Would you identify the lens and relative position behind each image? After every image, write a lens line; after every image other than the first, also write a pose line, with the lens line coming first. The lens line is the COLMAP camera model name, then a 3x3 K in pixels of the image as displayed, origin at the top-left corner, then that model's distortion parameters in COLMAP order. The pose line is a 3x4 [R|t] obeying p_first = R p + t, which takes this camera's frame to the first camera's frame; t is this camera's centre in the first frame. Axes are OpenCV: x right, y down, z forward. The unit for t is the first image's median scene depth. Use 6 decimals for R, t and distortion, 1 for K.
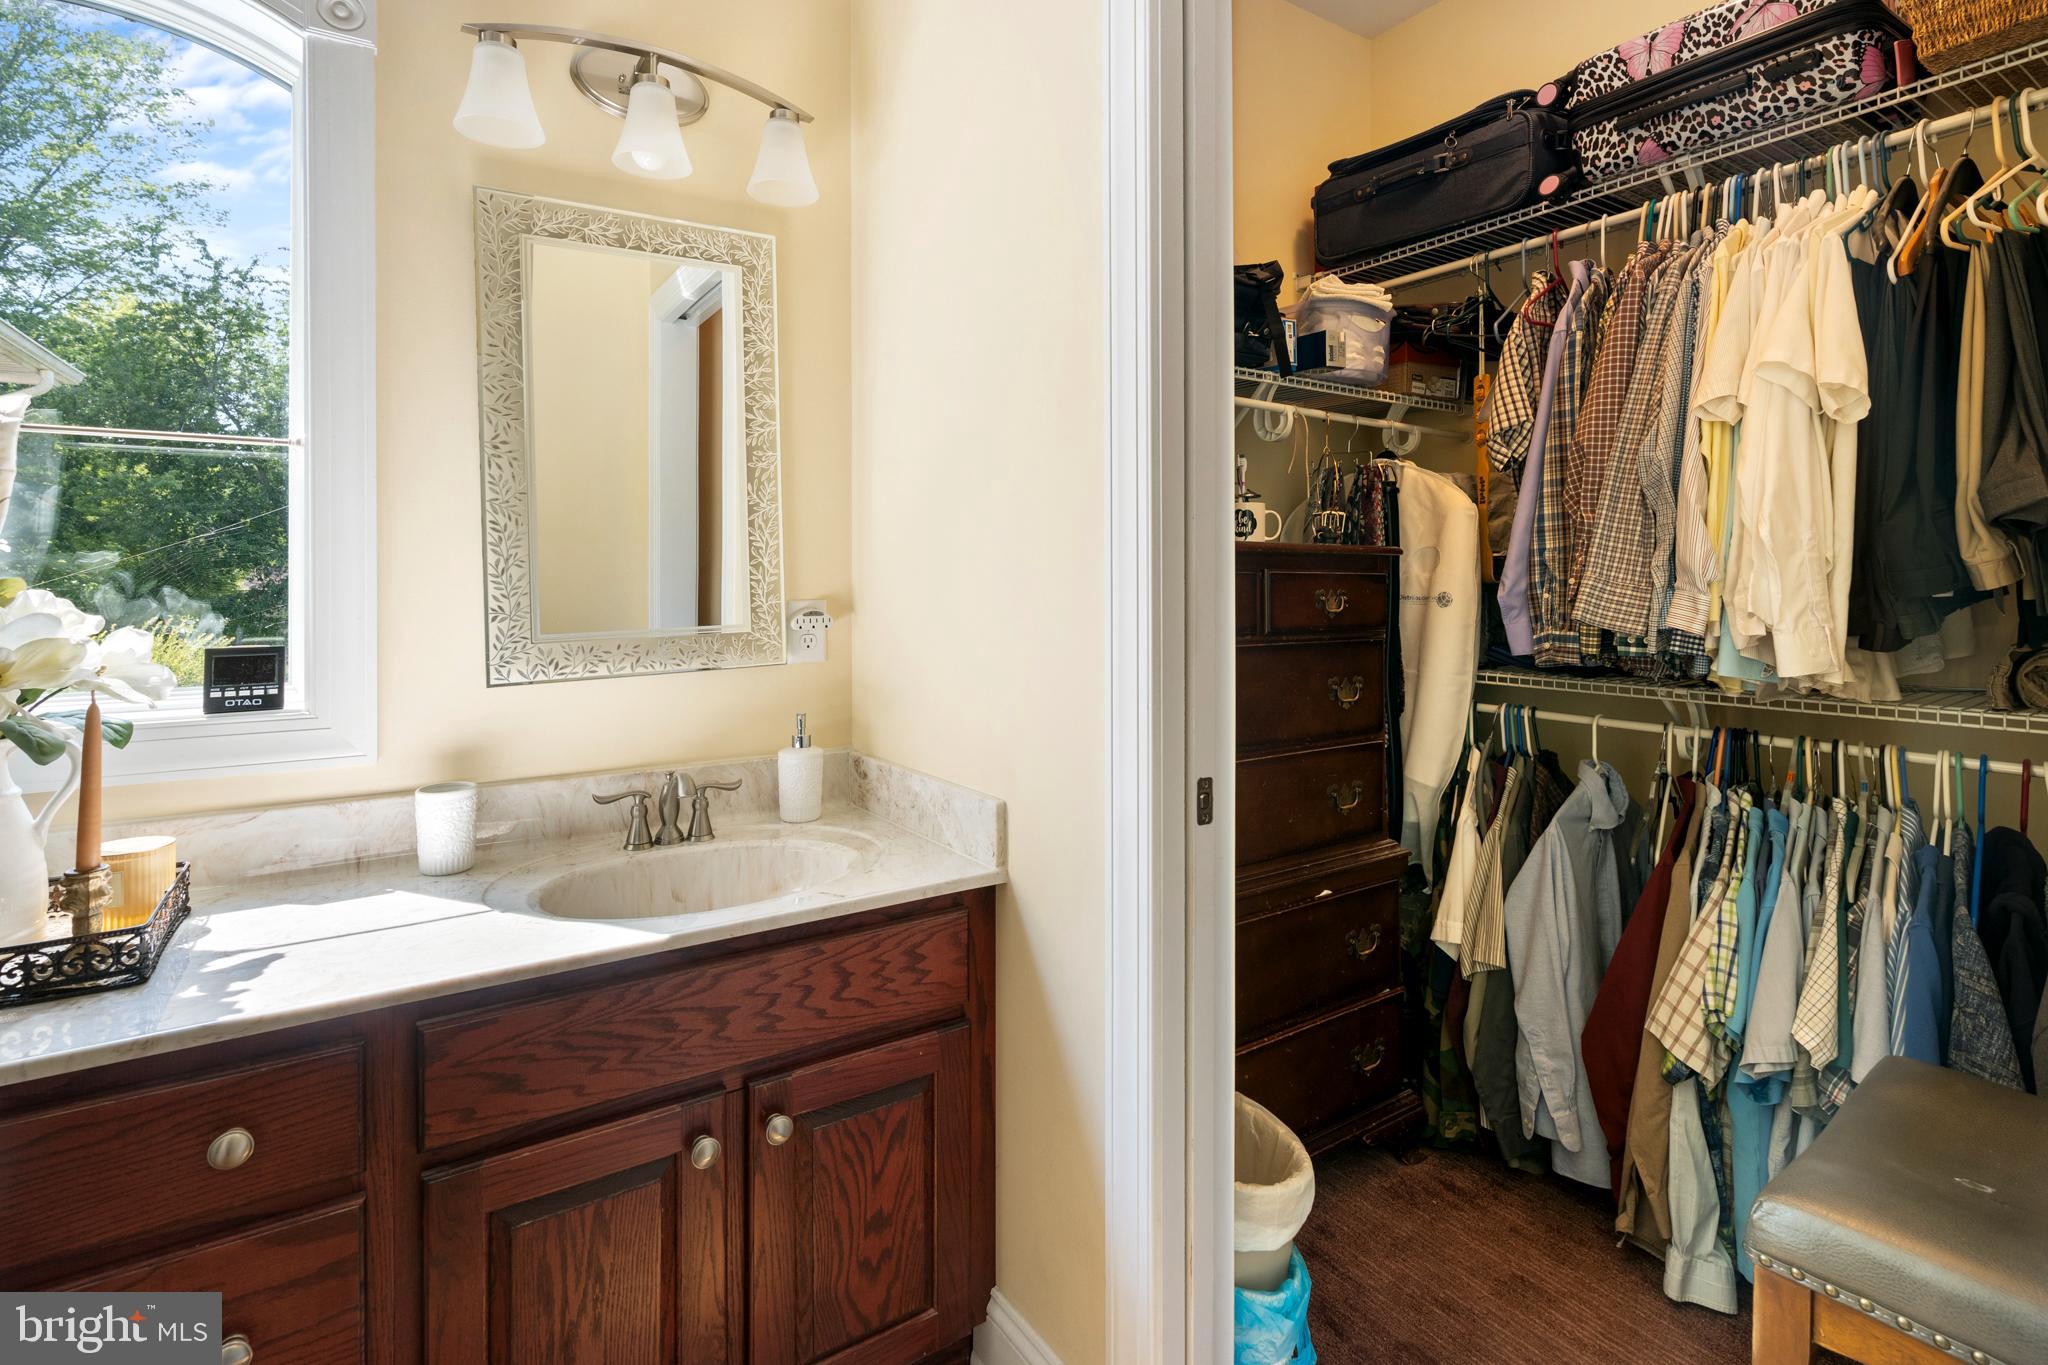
lens RADIAL K [[966.3, 0, 1009.6], [0, 966.3, 582.5], [0, 0, 1]] dist [-0.007998, 0.003864]
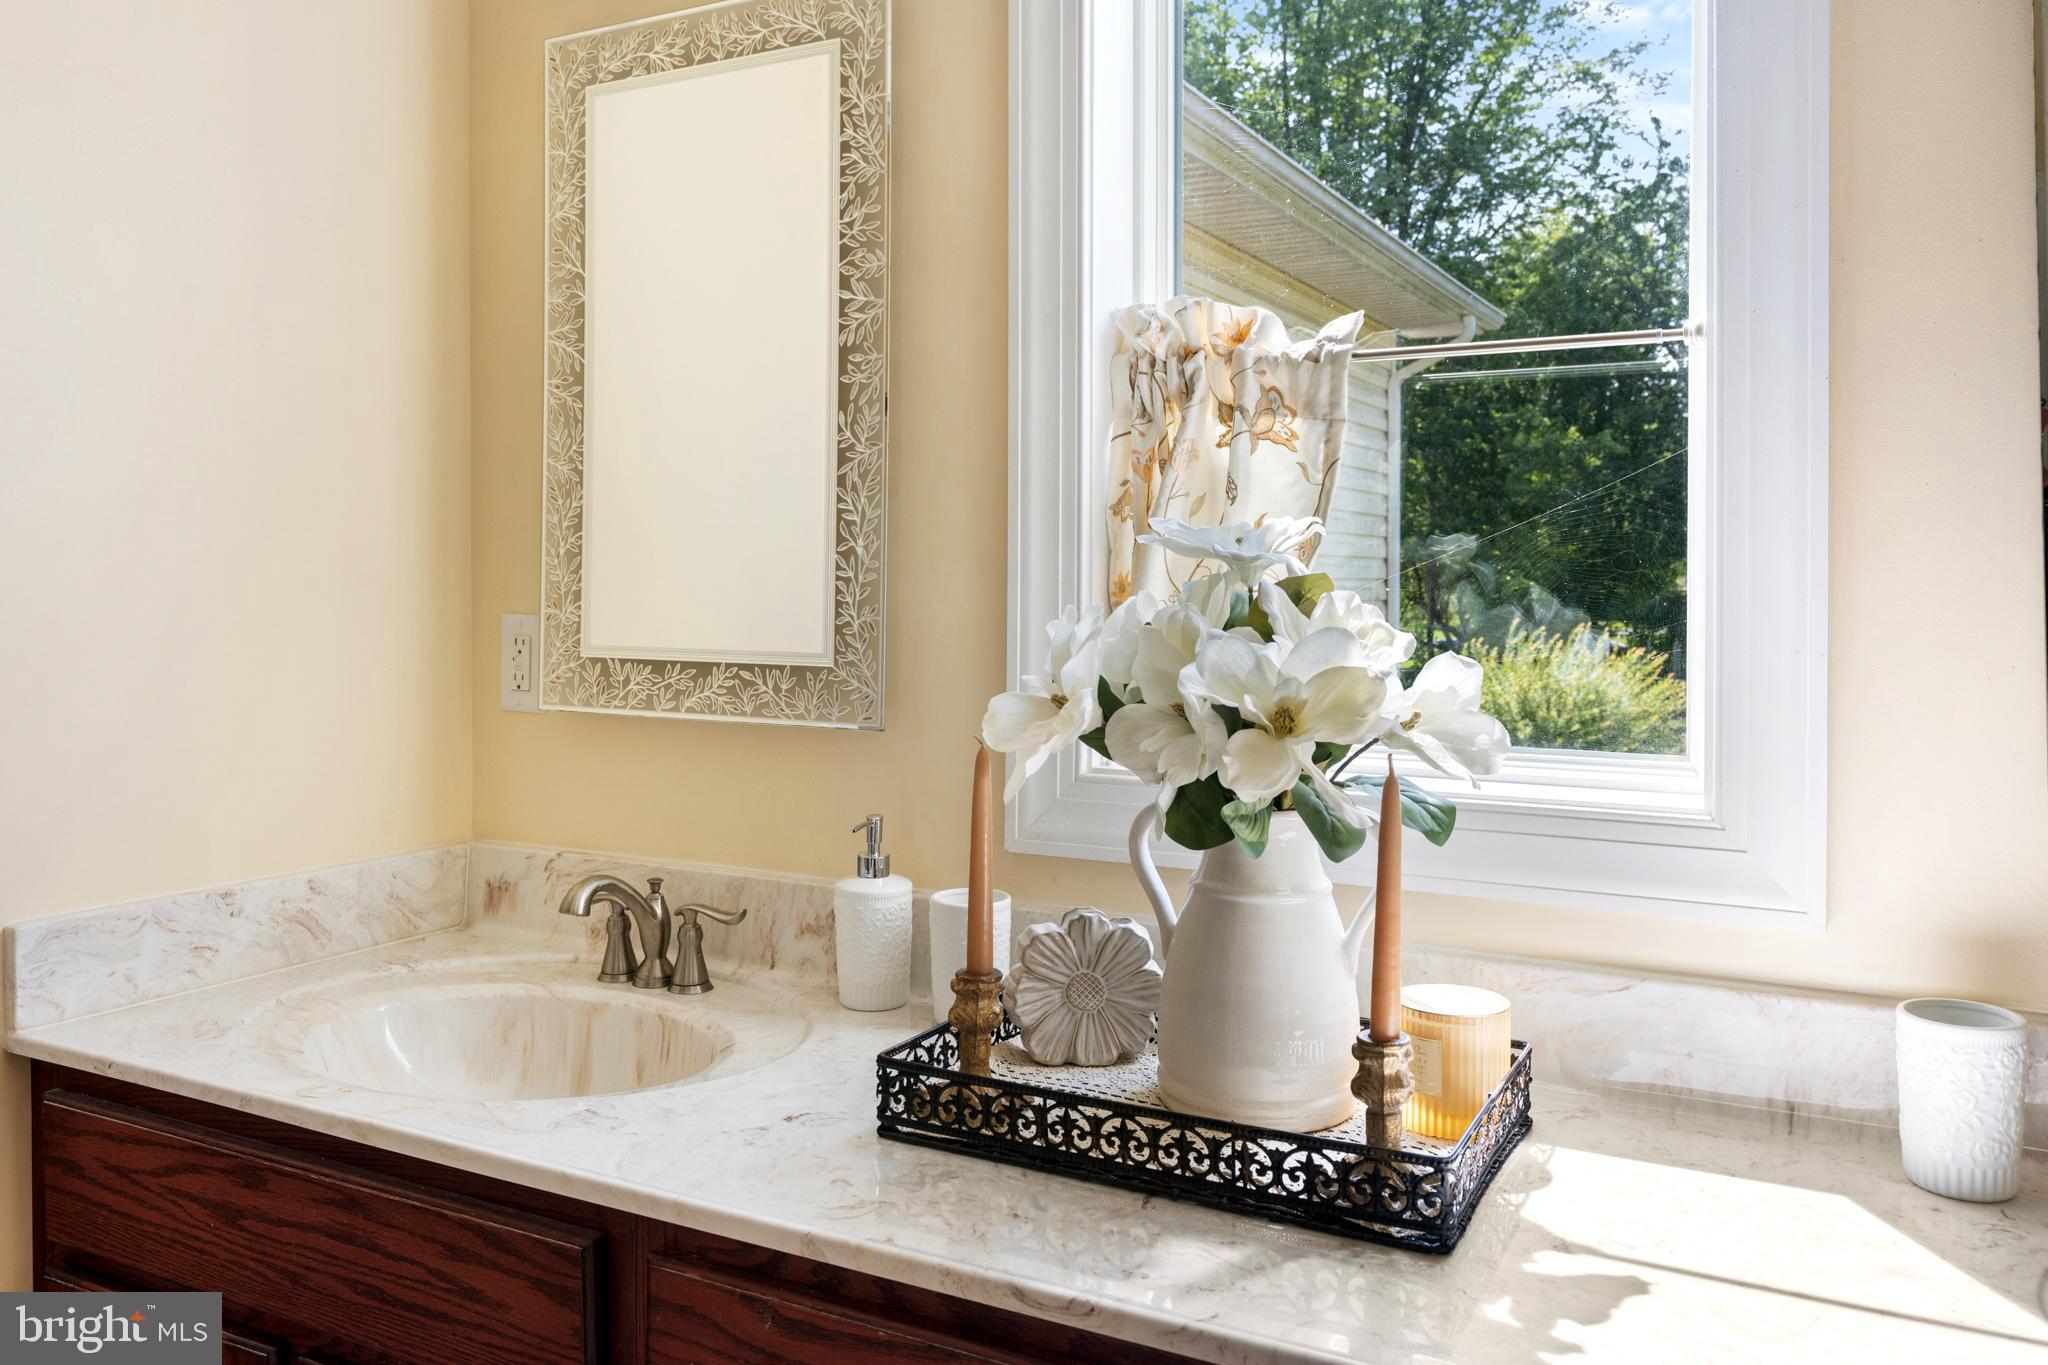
lens RADIAL K [[1546.1, 0, 1053.0], [0, 1546.1, 580.2], [0, 0, 1]] dist [0.006855, 0.001739]
pose [[0.488795, 0.006811, -0.872372, -0.147268], [-0.007048, 0.999968, 0.003858, -0.002179], [0.872370, 0.004263, 0.488827, 0.252107]]
